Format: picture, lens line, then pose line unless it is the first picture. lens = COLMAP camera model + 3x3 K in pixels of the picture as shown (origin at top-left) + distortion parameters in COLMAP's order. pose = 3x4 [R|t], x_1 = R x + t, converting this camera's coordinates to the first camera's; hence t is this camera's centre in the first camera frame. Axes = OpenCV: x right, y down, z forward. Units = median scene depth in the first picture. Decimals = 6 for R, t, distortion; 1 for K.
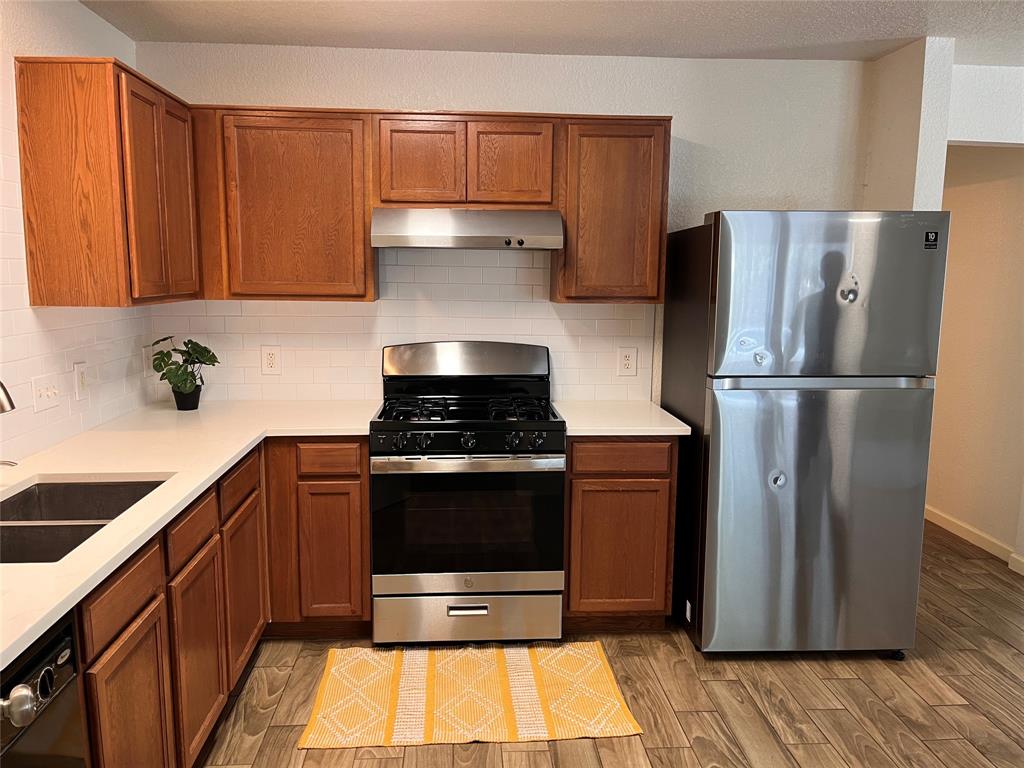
lens RADIAL K [[780.1, 0, 507.0], [0, 780.1, 395.3], [0, 0, 1]] dist [0.052941, -0.069453]
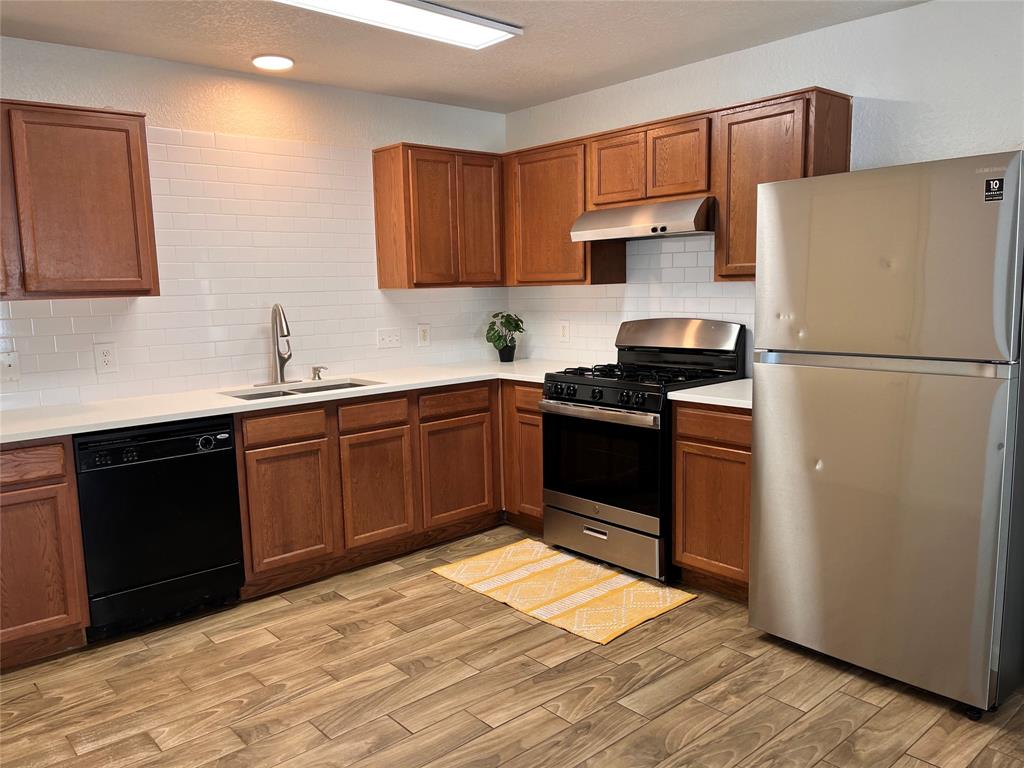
lens RADIAL K [[780.1, 0, 507.0], [0, 780.1, 395.3], [0, 0, 1]] dist [0.052941, -0.069453]
pose [[0.606458, 0.091515, -0.789832, 0.819217], [-0.094693, 0.994598, 0.042532, 0.020262], [0.789457, 0.048997, 0.611847, 0.126885]]
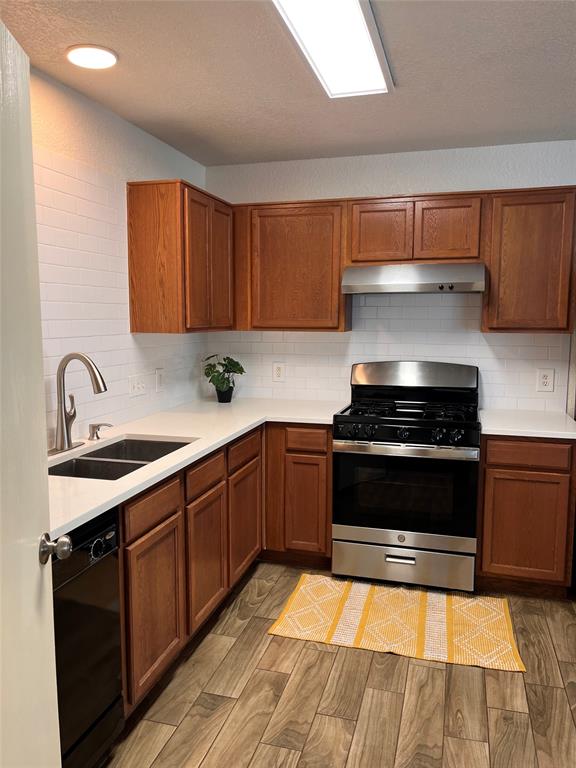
lens RADIAL K [[587.3, 0, 288.0], [0, 587.3, 384.0], [0, 0, 1]] dist [0.059219, -0.072640]
pose [[0.941577, 0.032253, -0.335249, 0.099909], [-0.046240, 0.998358, -0.033822, 0.016797], [0.333608, 0.047348, 0.941522, -0.037436]]
